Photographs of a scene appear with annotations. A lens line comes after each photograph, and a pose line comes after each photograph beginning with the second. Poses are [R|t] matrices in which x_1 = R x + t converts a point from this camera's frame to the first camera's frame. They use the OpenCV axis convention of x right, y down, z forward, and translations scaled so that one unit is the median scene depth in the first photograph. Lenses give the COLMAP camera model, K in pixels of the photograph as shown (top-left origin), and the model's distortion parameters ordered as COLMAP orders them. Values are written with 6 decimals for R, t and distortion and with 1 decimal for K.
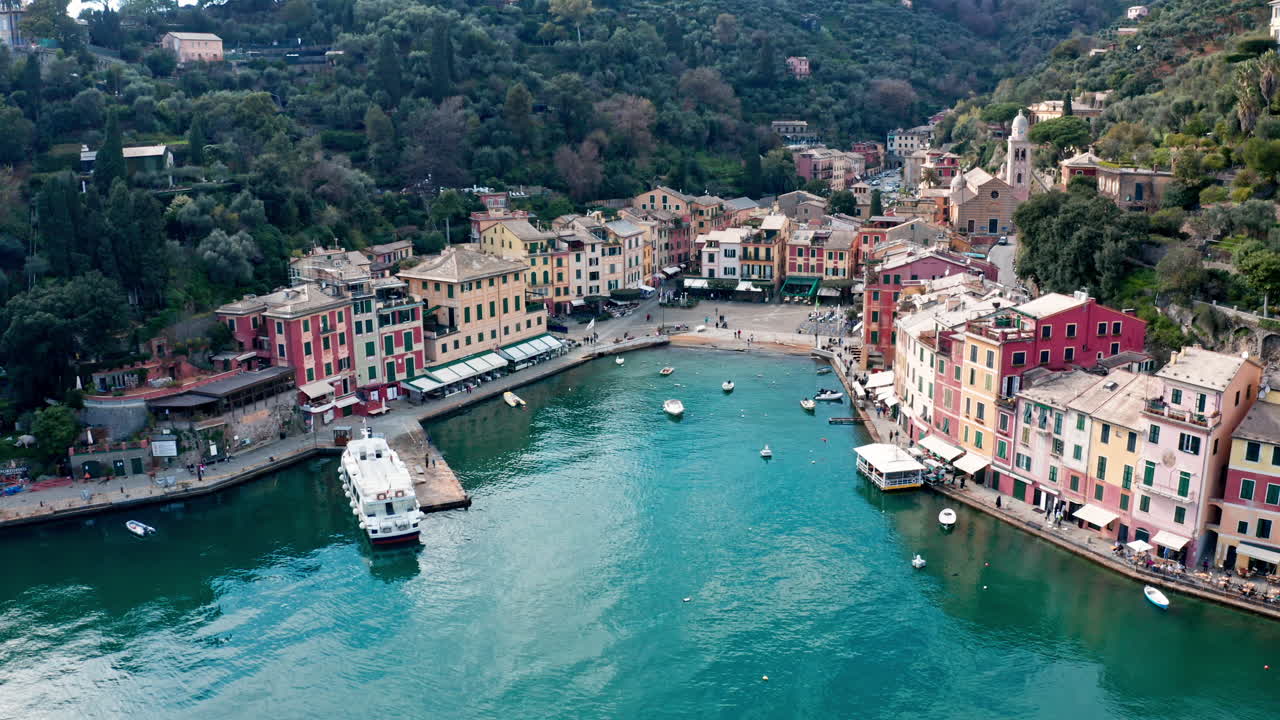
lens RADIAL K [[1042.2, 0, 640.0], [0, 1042.2, 360.0], [0, 0, 1]] dist [-0.185813, 0.005422]
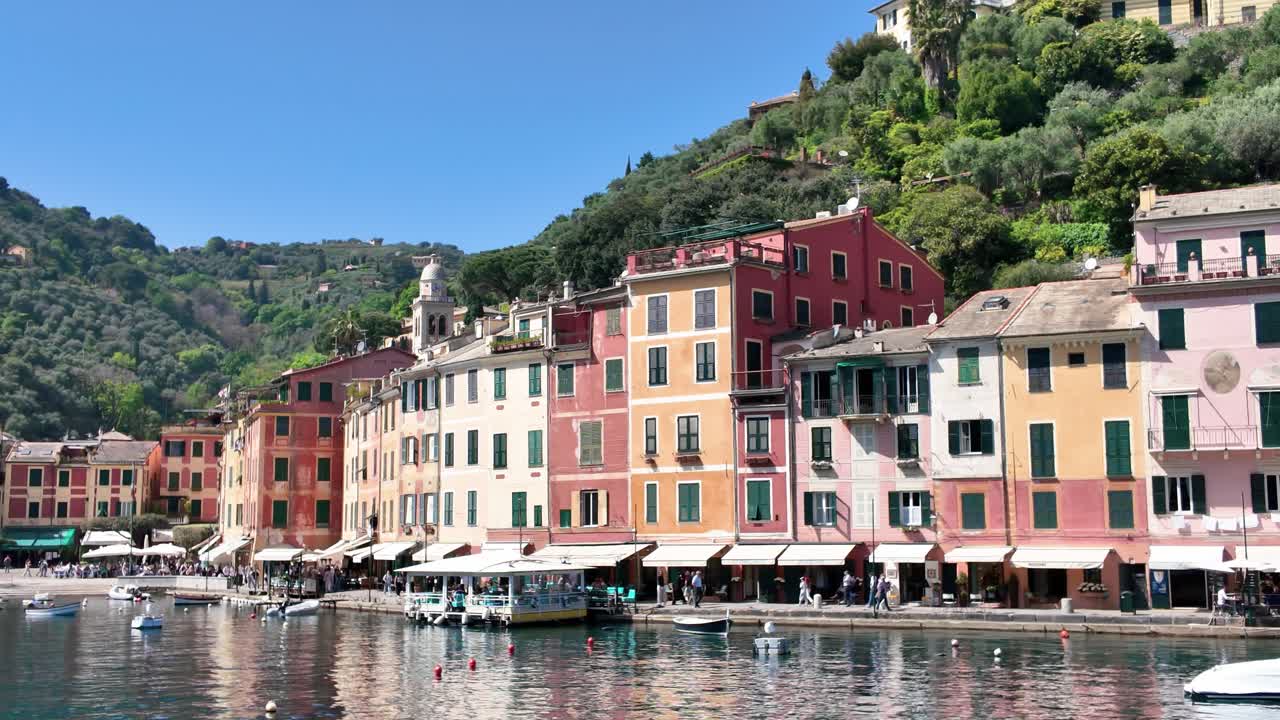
lens RADIAL K [[1491.8, 0, 640.0], [0, 1491.8, 360.0], [0, 0, 1]] dist [0.116166, -0.013743]
pose [[0.815525, 0.077830, 0.573464, -0.064948], [0.136226, 0.937255, -0.320930, 0.235220], [-0.562460, 0.339847, 0.753753, 0.523310]]
